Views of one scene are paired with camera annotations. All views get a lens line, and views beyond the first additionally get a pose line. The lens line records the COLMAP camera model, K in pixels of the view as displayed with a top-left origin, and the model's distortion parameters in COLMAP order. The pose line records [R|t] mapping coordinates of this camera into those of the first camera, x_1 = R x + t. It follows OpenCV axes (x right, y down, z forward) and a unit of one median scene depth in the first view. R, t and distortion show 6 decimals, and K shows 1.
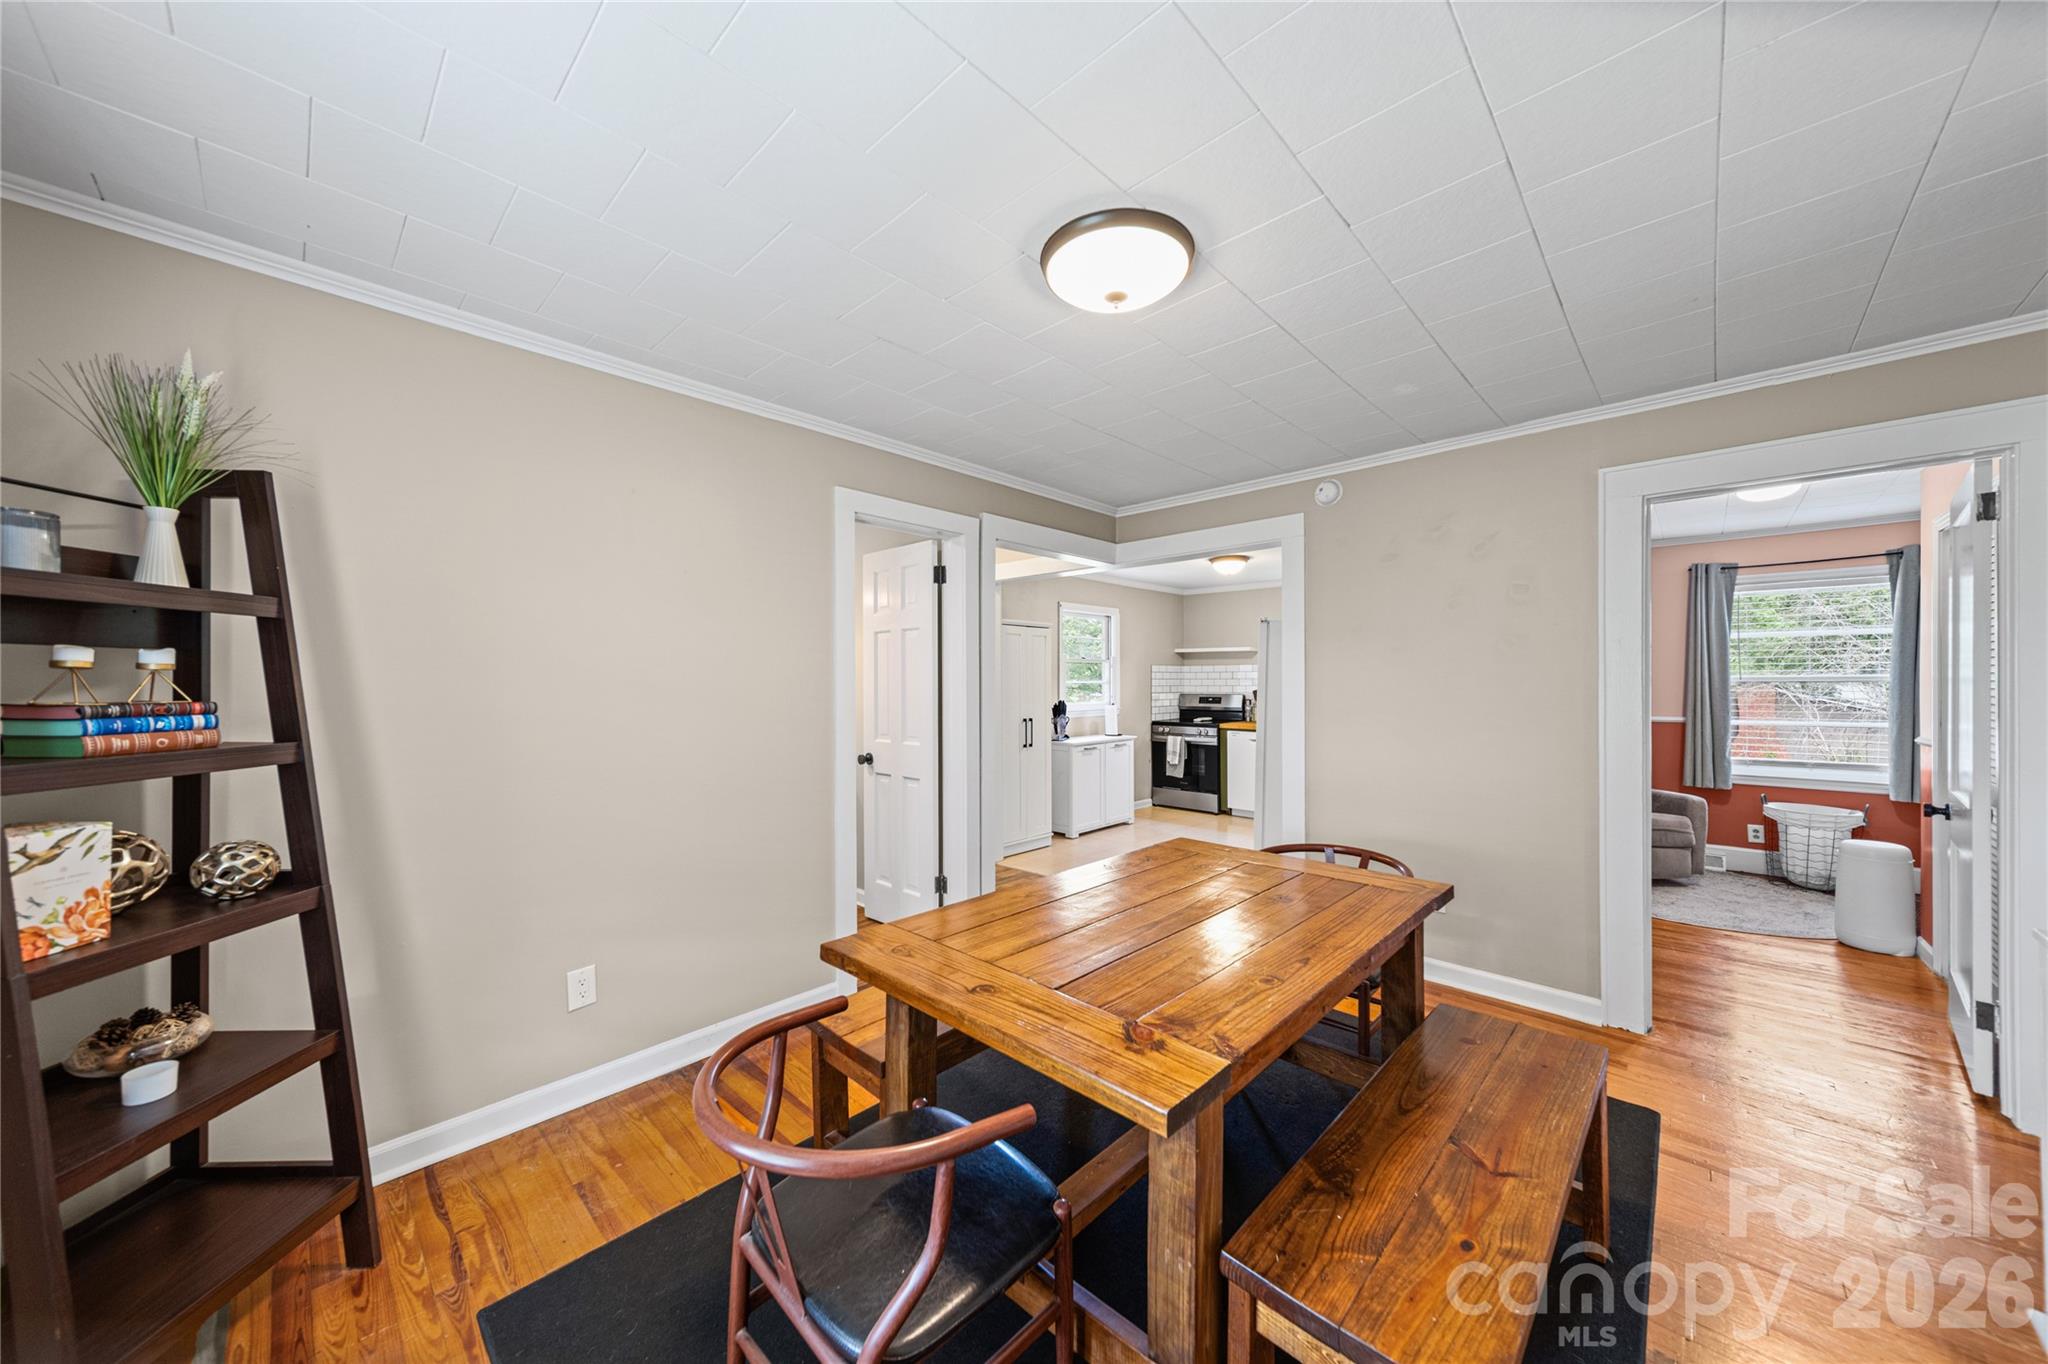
lens RADIAL K [[710.2, 0, 1019.8], [0, 710.2, 689.9], [0, 0, 1]] dist [0.003281, 0.000217]
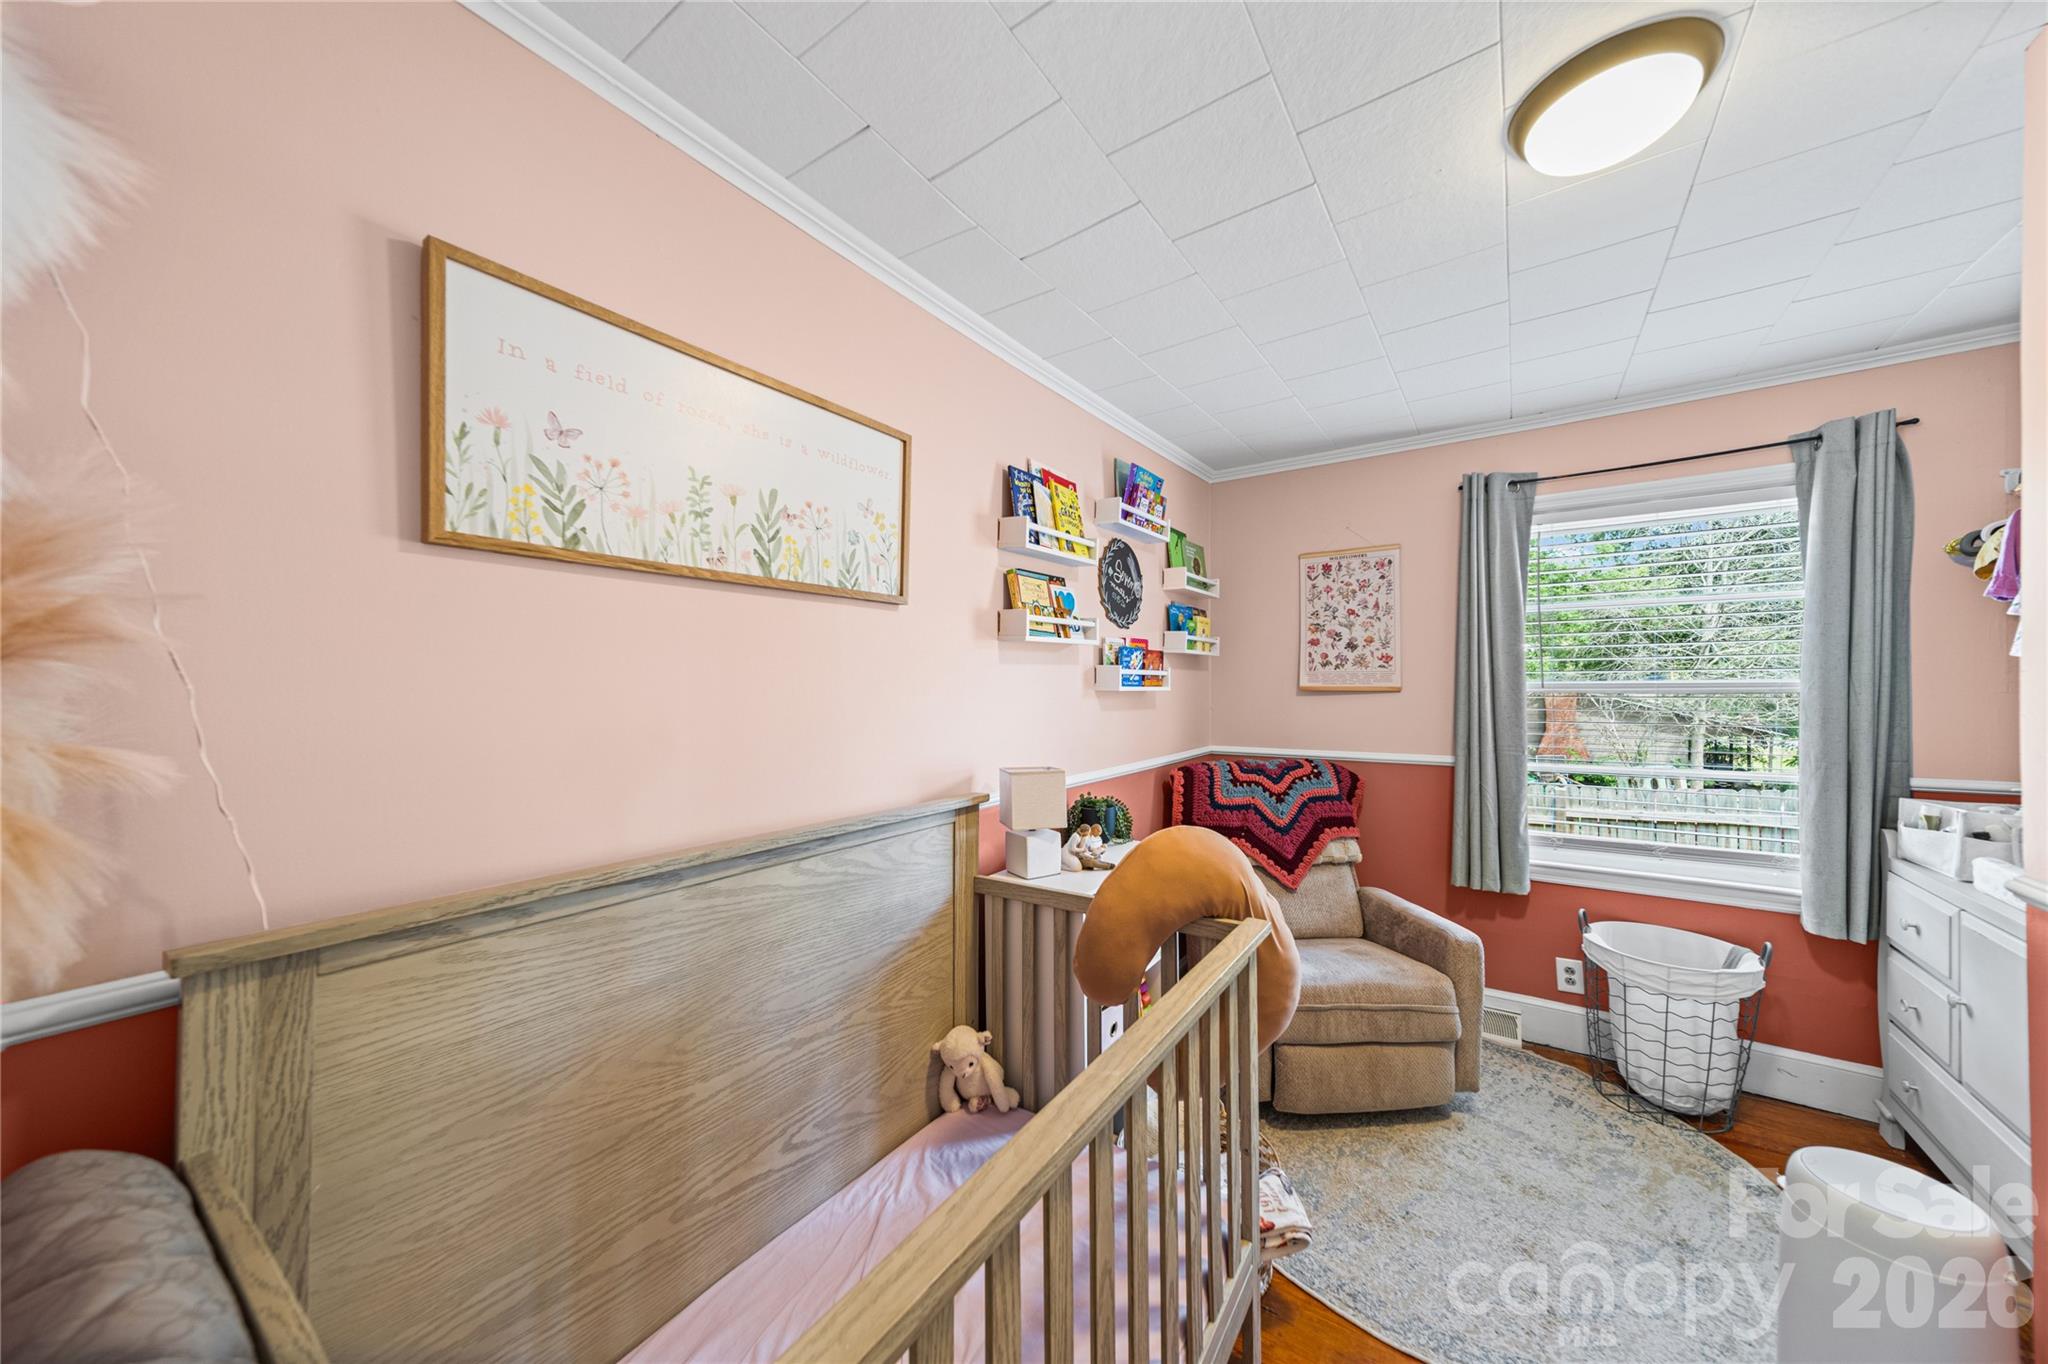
lens RADIAL K [[710.2, 0, 1018.9], [0, 710.2, 688.0], [0, 0, 1]] dist [0.003281, 0.000217]
pose [[0.987787, -0.003967, 0.155761, 0.542454], [0.004379, 0.999988, -0.002304, -0.015120], [-0.155750, 0.002958, 0.987792, 0.536296]]
